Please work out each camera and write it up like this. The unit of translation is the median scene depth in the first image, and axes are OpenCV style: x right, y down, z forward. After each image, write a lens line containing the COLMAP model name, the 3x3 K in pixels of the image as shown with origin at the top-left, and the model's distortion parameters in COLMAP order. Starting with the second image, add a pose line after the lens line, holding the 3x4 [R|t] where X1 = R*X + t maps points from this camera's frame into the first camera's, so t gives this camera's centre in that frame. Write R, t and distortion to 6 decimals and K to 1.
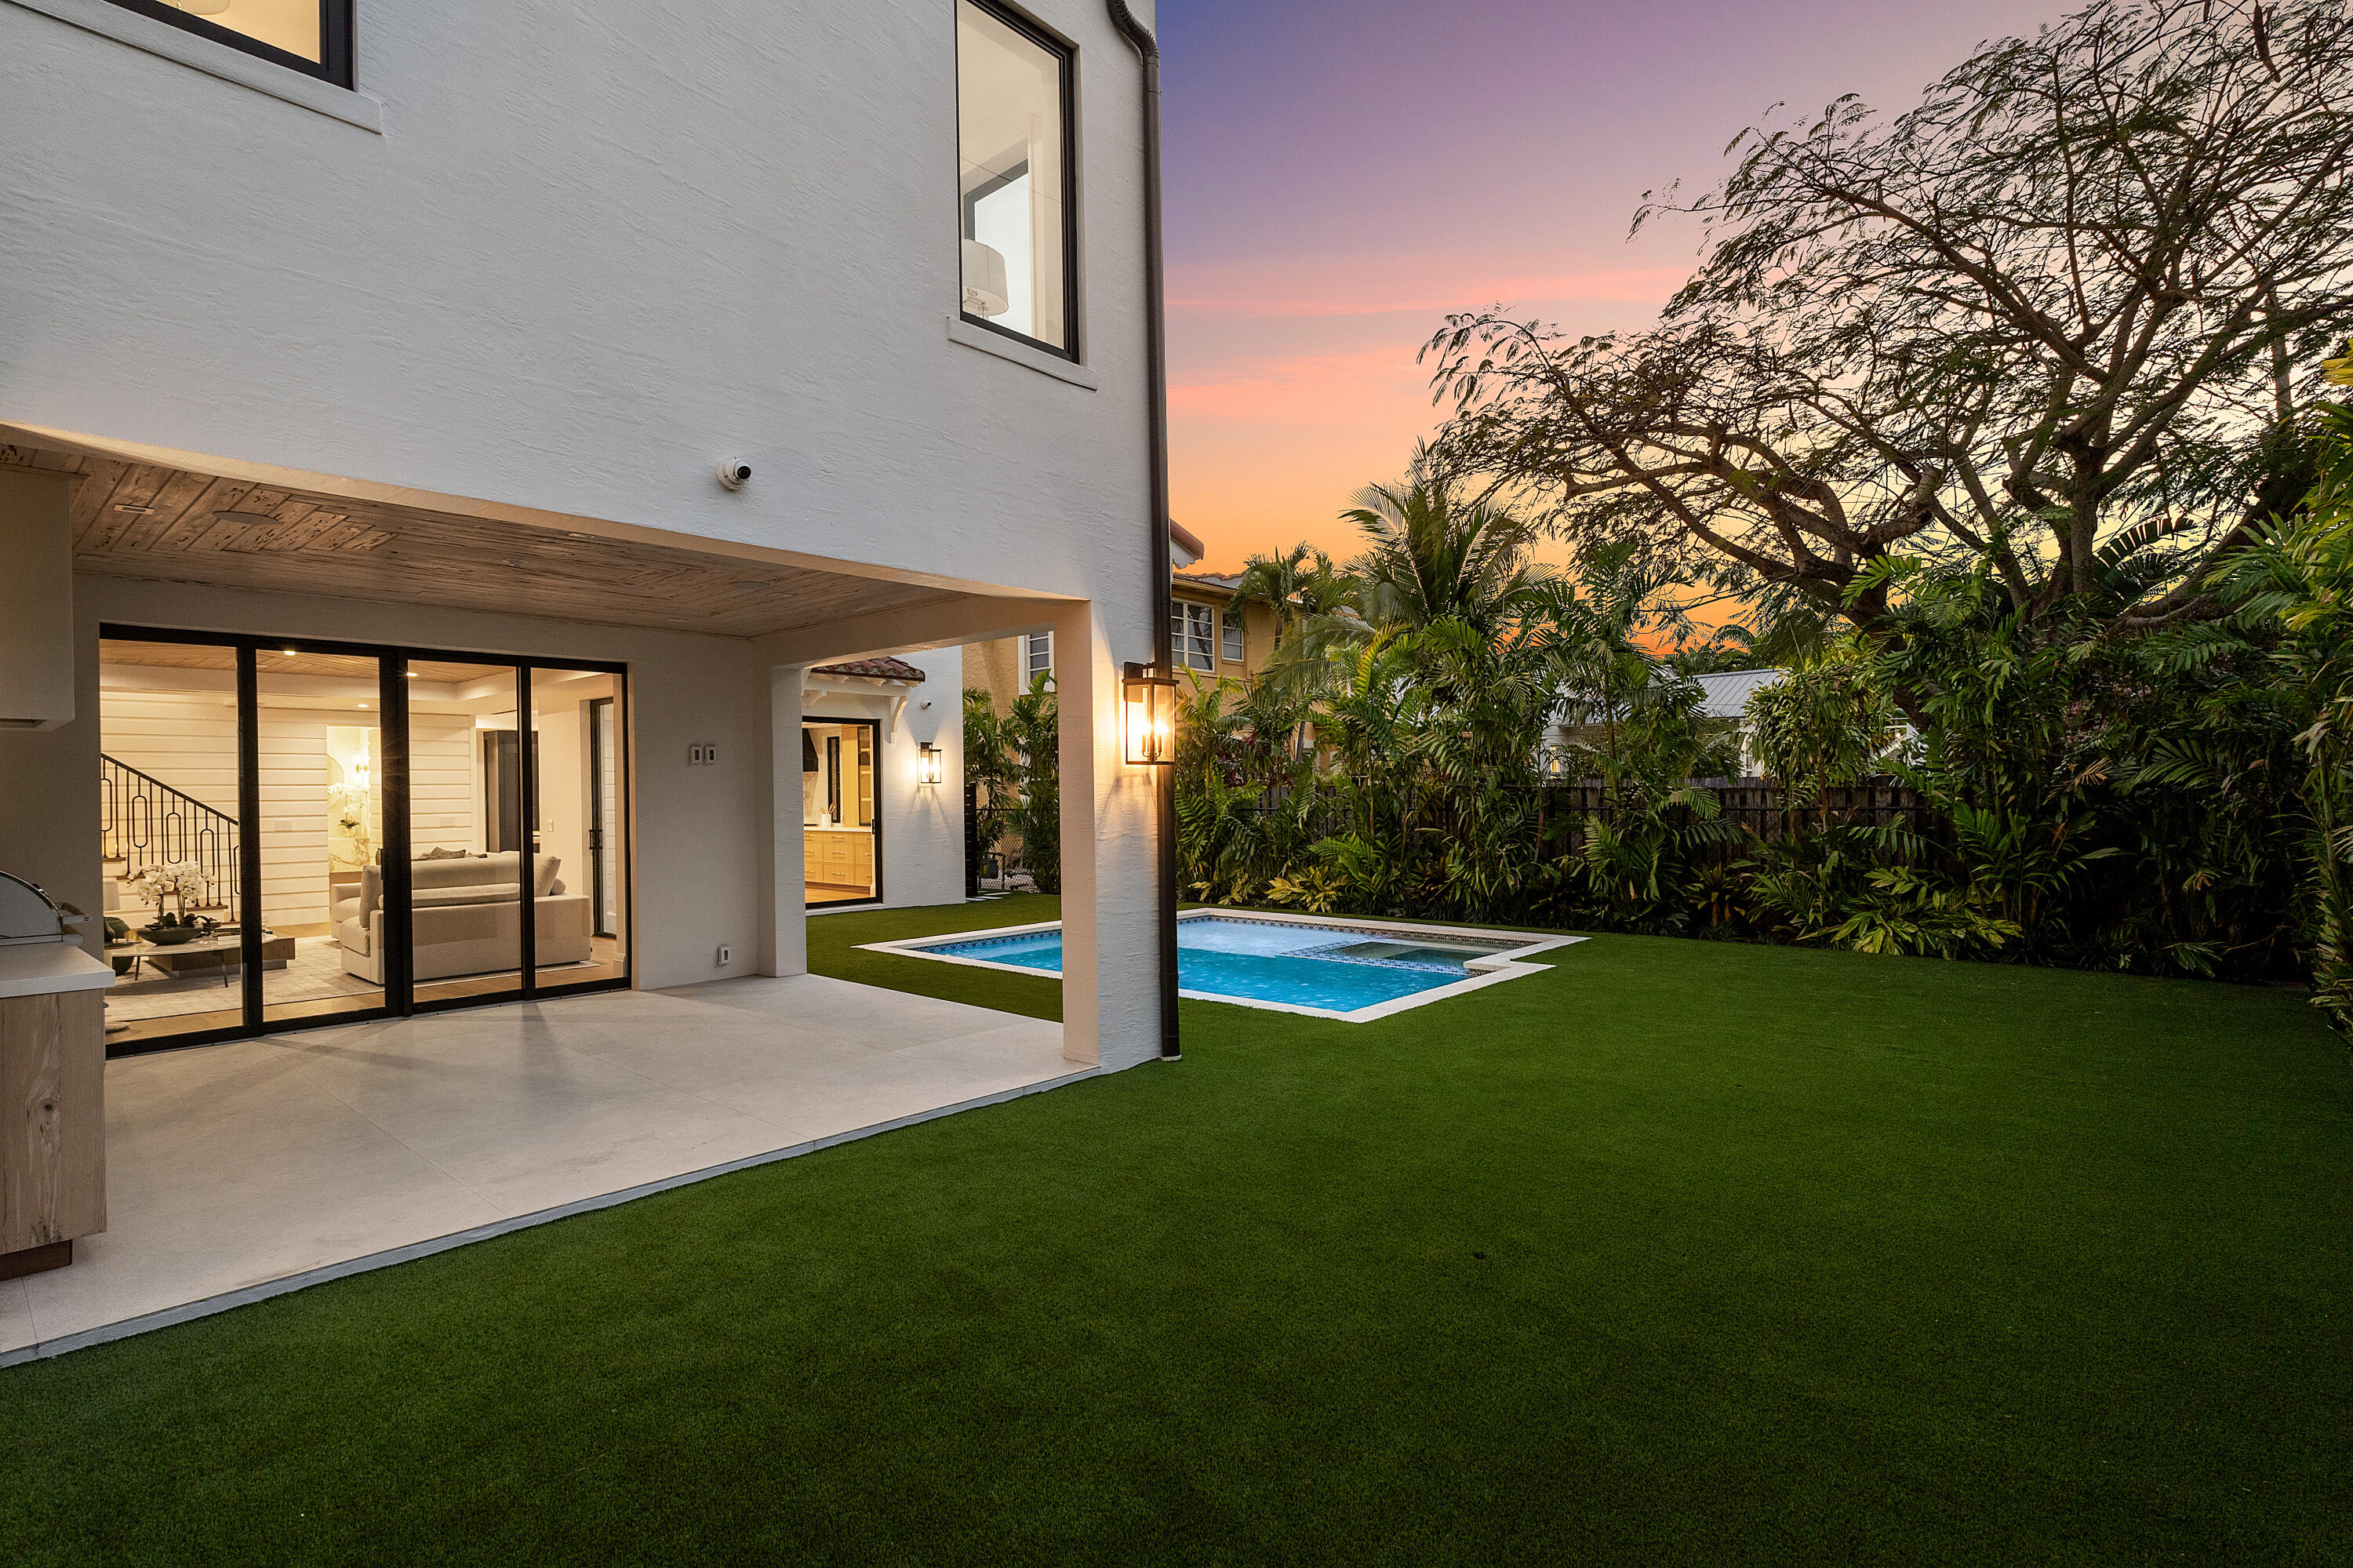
lens RADIAL K [[1137.1, 0, 1083.6], [0, 1137.1, 802.5], [0, 0, 1]] dist [0.001042, -0.000402]
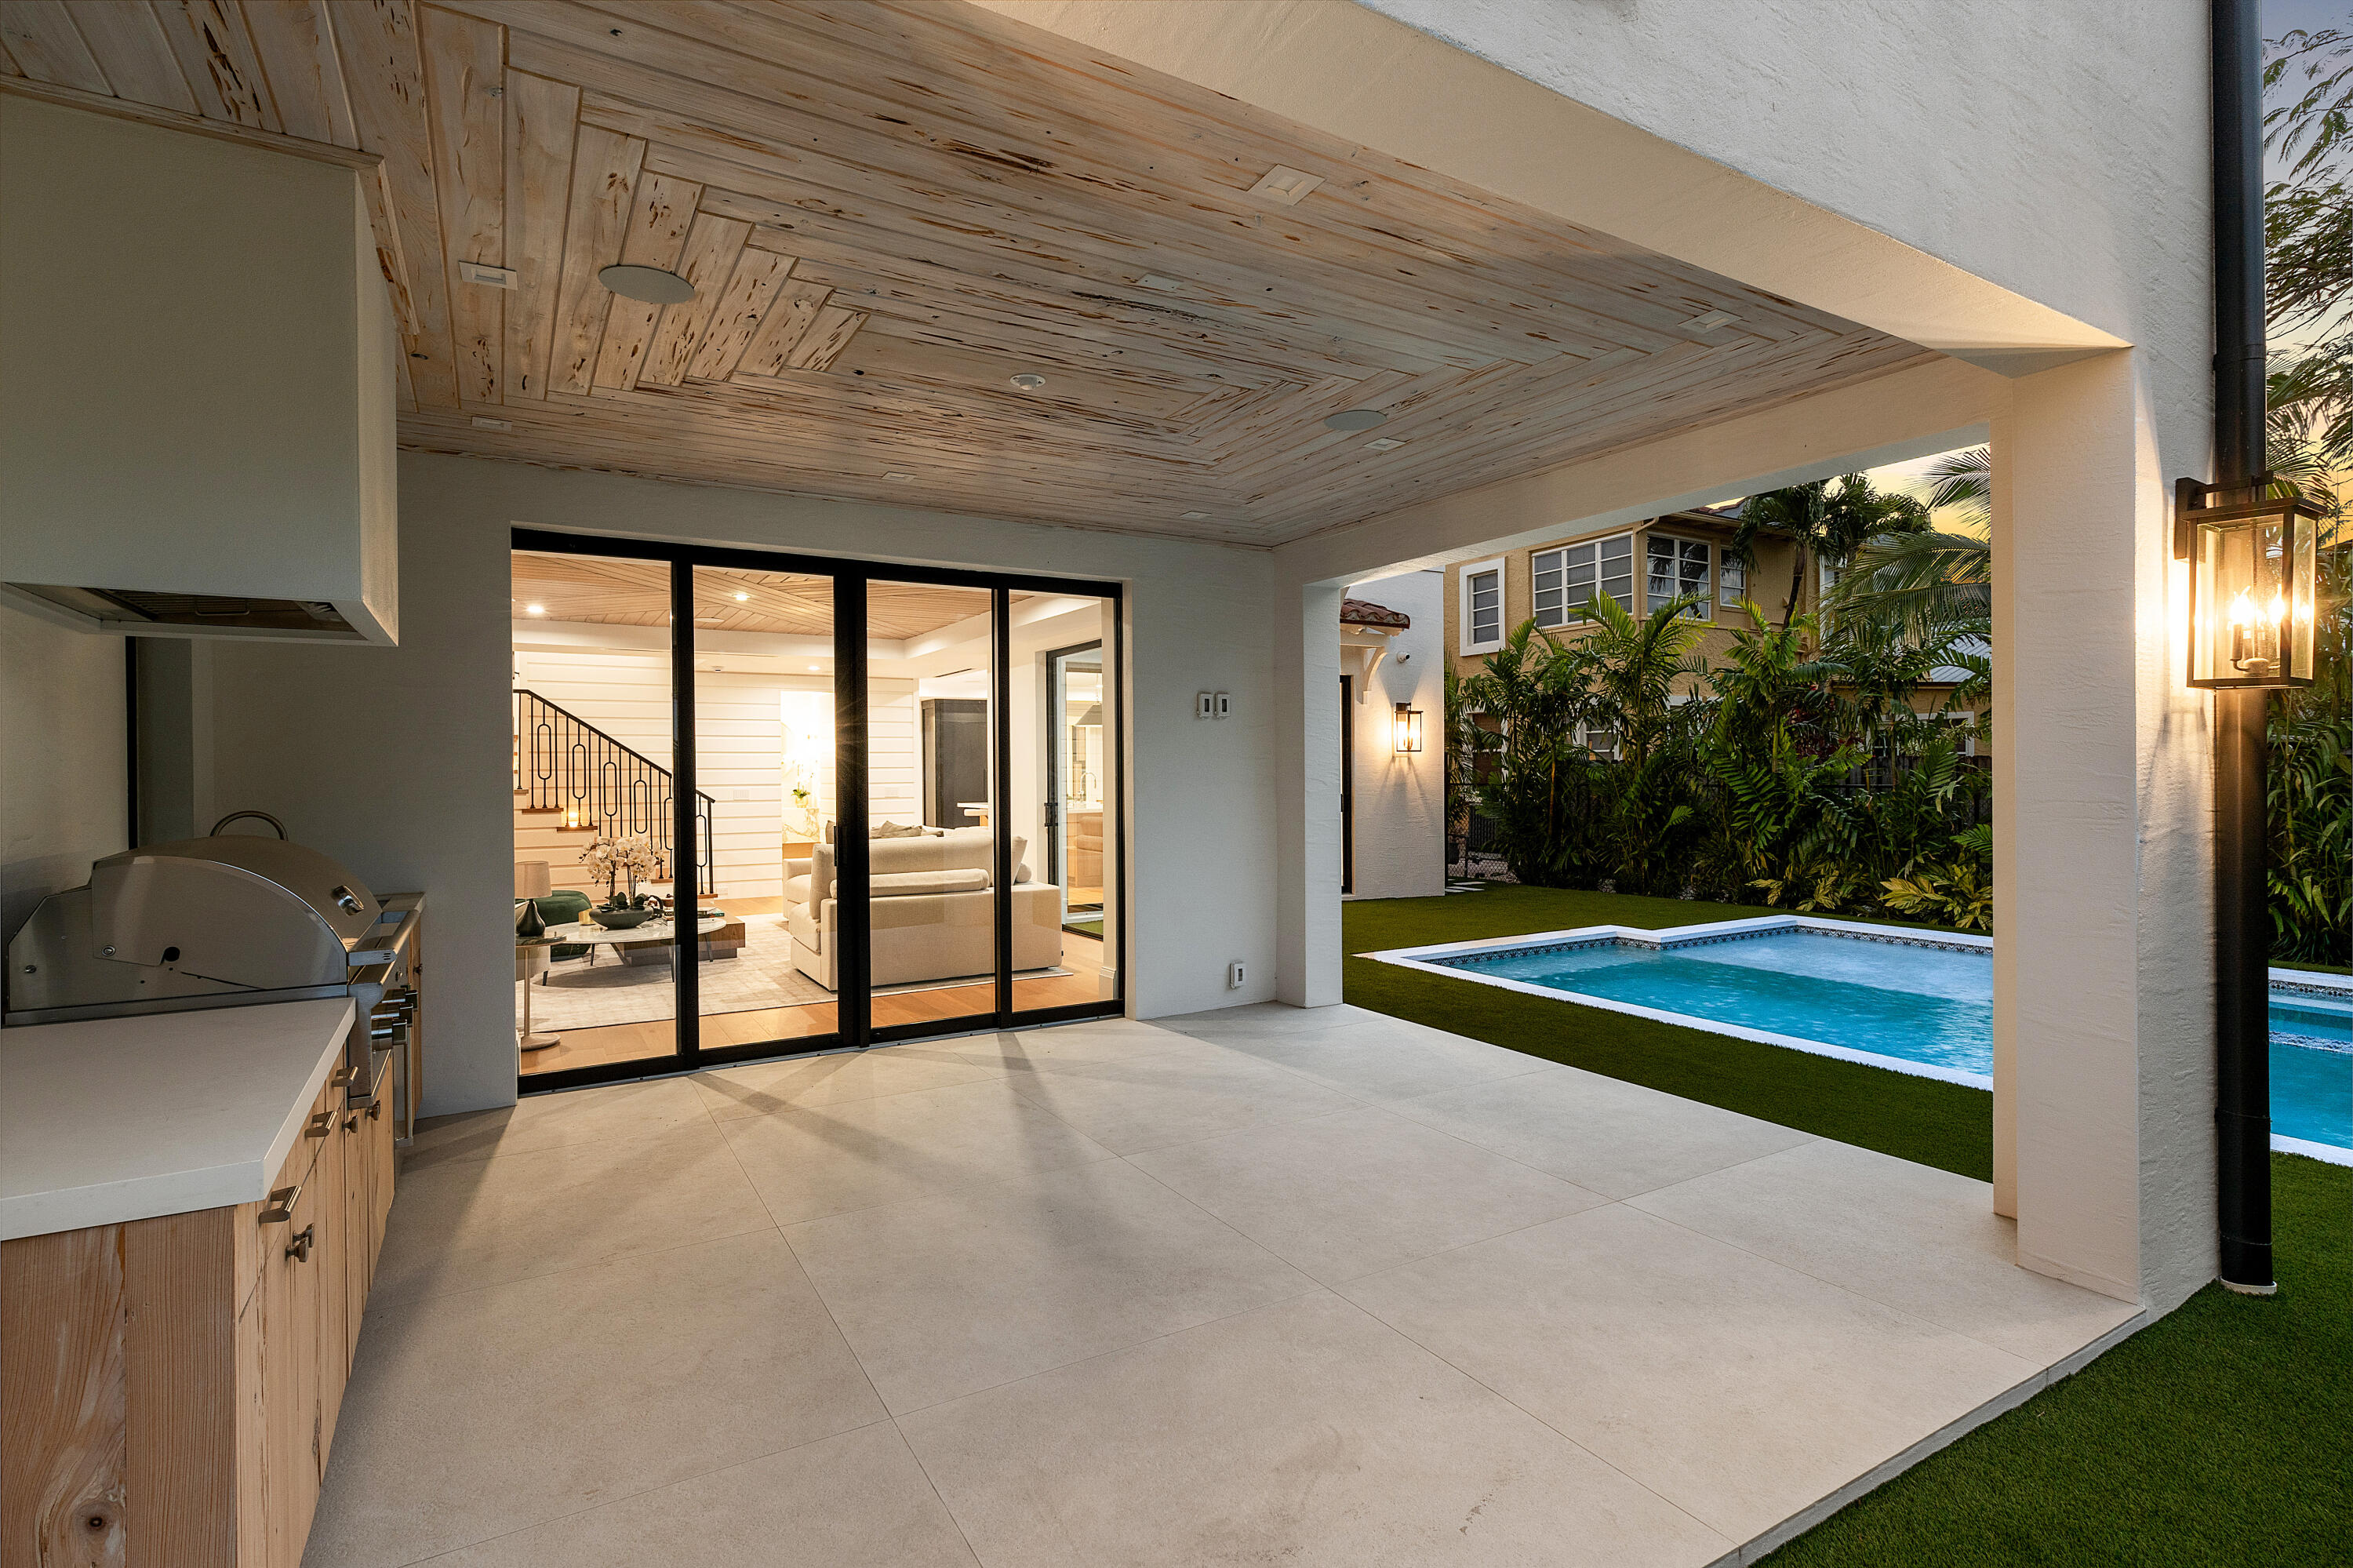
lens RADIAL K [[1102.8, 0, 1120.0], [0, 1102.8, 781.8], [0, 0, 1]] dist [0.001068, -0.000017]
pose [[0.957290, 0.006605, -0.289054, -0.134751], [-0.005641, 0.999975, 0.004166, 0.004075], [0.289075, -0.002358, 0.957304, 0.211872]]
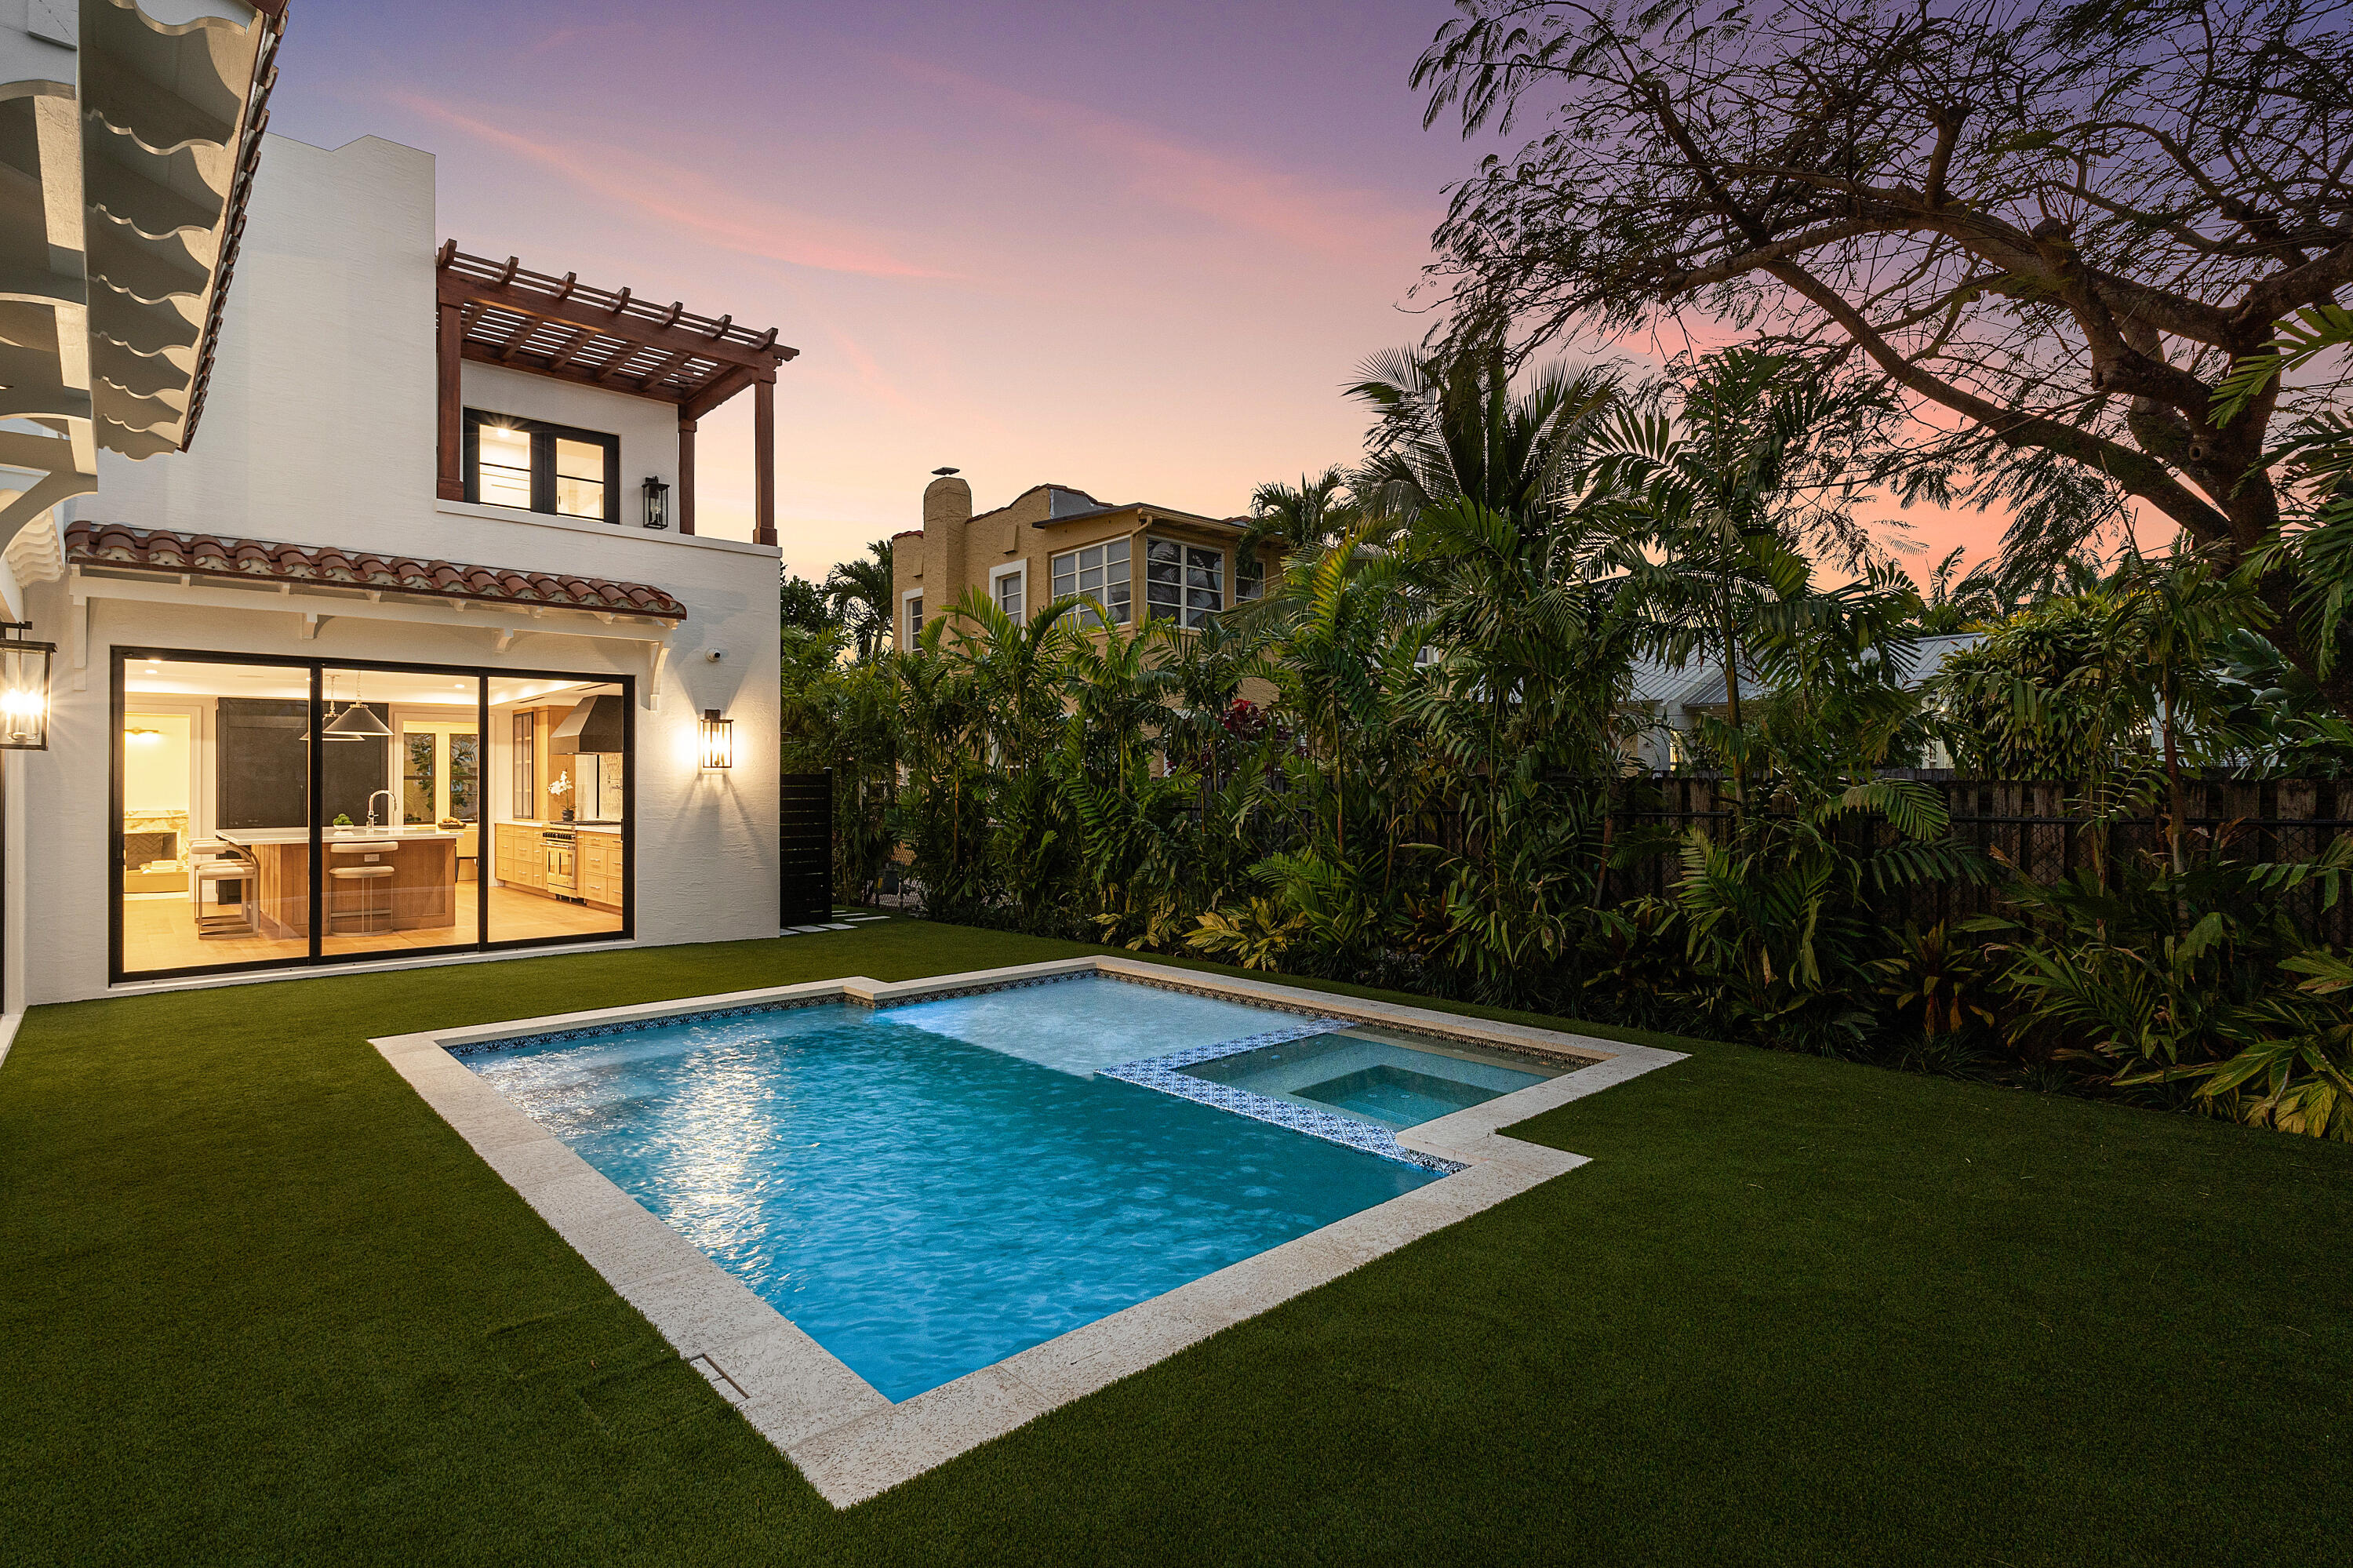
lens RADIAL K [[1137.1, 0, 1083.6], [0, 1137.1, 802.5], [0, 0, 1]] dist [0.001042, -0.000402]
pose [[0.995134, 0.007995, -0.098206, 0.208719], [-0.007274, 0.999944, 0.007699, -0.003471], [0.098262, -0.006947, 0.995136, 0.424648]]
